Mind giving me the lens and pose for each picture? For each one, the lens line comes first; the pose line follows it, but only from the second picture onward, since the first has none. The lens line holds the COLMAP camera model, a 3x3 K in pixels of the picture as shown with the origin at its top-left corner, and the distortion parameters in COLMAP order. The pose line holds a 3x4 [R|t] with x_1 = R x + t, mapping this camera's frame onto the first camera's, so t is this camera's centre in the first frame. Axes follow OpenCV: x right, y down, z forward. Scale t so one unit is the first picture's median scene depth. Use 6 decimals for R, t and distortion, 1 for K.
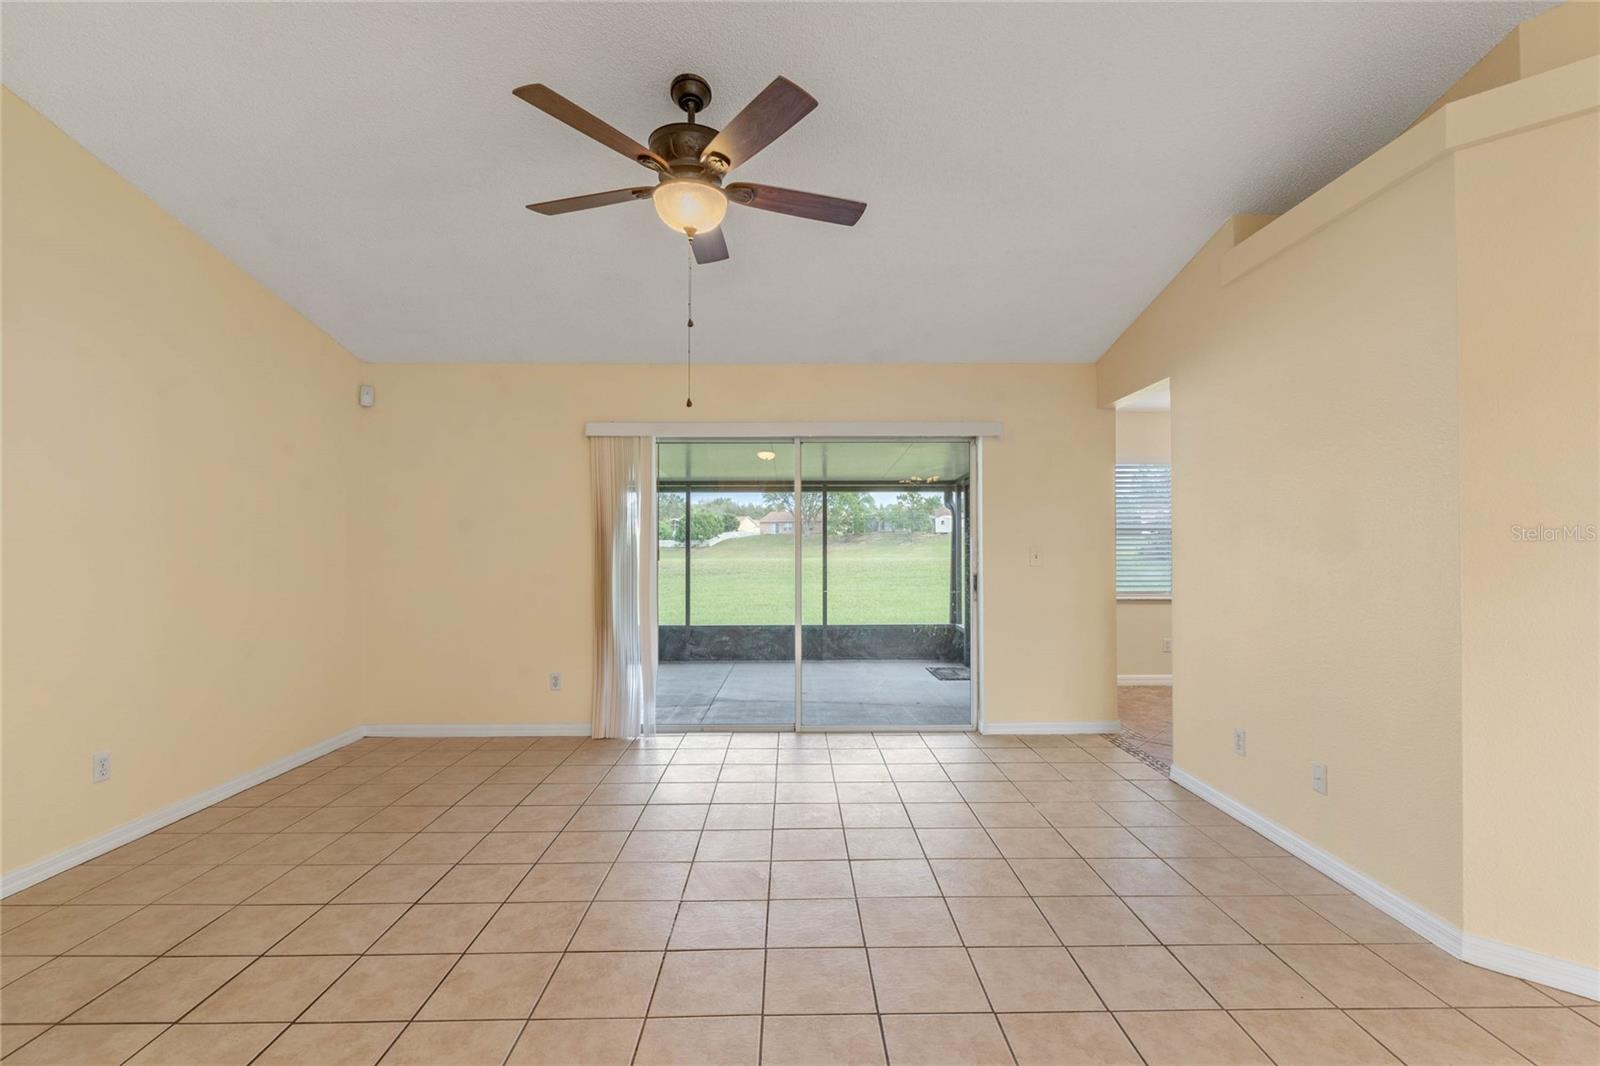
lens RADIAL K [[728.8, 0, 807.5], [0, 728.8, 530.9], [0, 0, 1]] dist [0.000376, 0.000195]
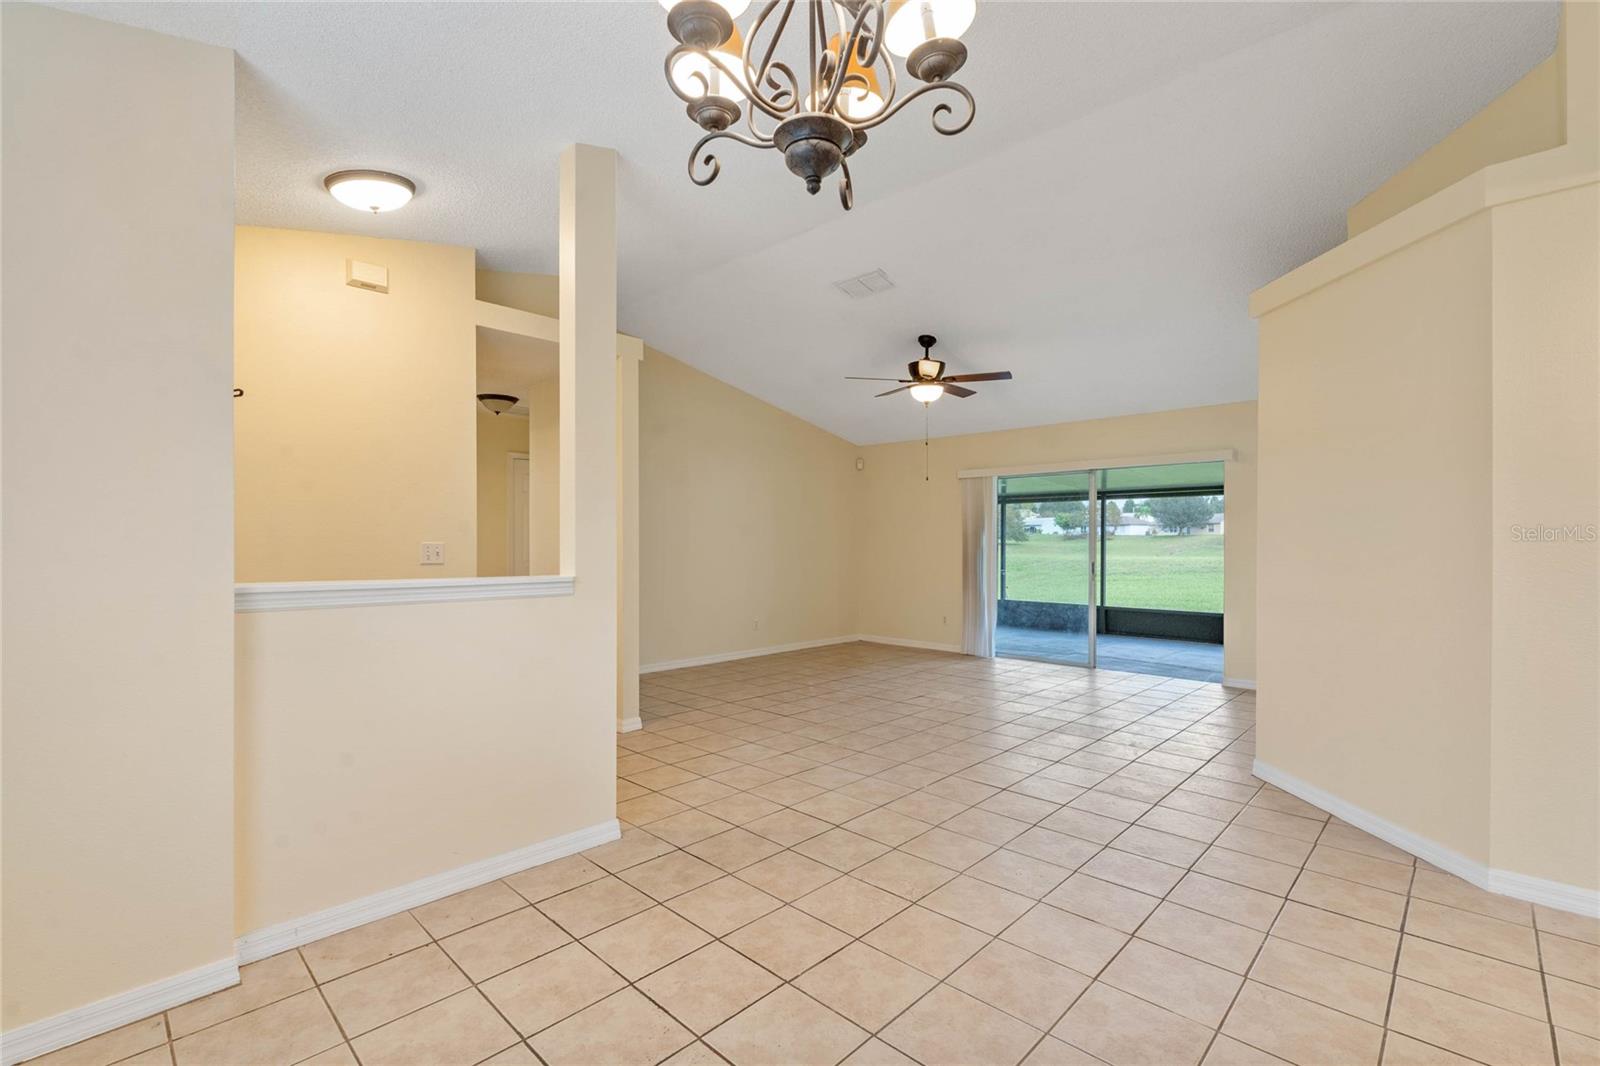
lens RADIAL K [[728.8, 0, 807.5], [0, 728.8, 530.9], [0, 0, 1]] dist [0.000376, 0.000195]
pose [[0.721303, -0.005755, -0.692596, 0.639239], [0.009497, 0.999954, 0.001581, -0.011972], [0.692554, -0.007719, 0.721324, -0.498631]]
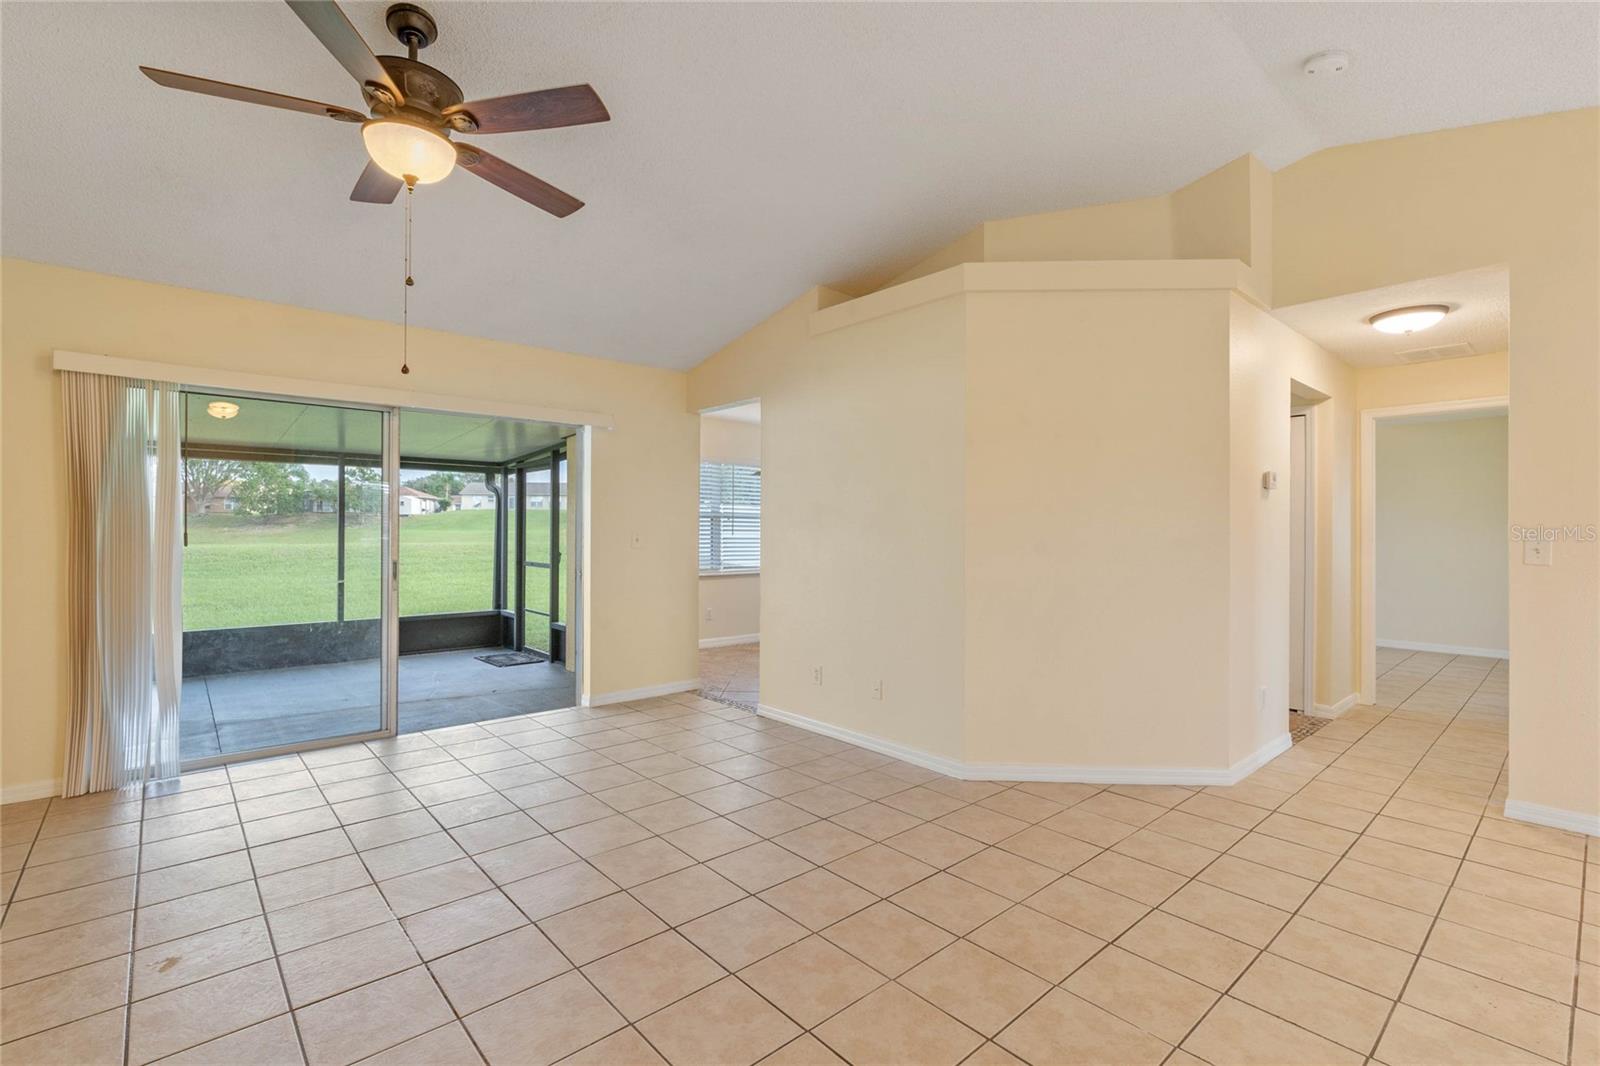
lens RADIAL K [[717.0, 0, 821.7], [0, 717.0, 525.7], [0, 0, 1]] dist [-0.001758, -0.000264]
pose [[0.751499, 0.010272, 0.659654, -0.202806], [-0.019582, 0.999786, 0.006739, 0.000856], [-0.659443, -0.017982, 0.751539, -0.005462]]
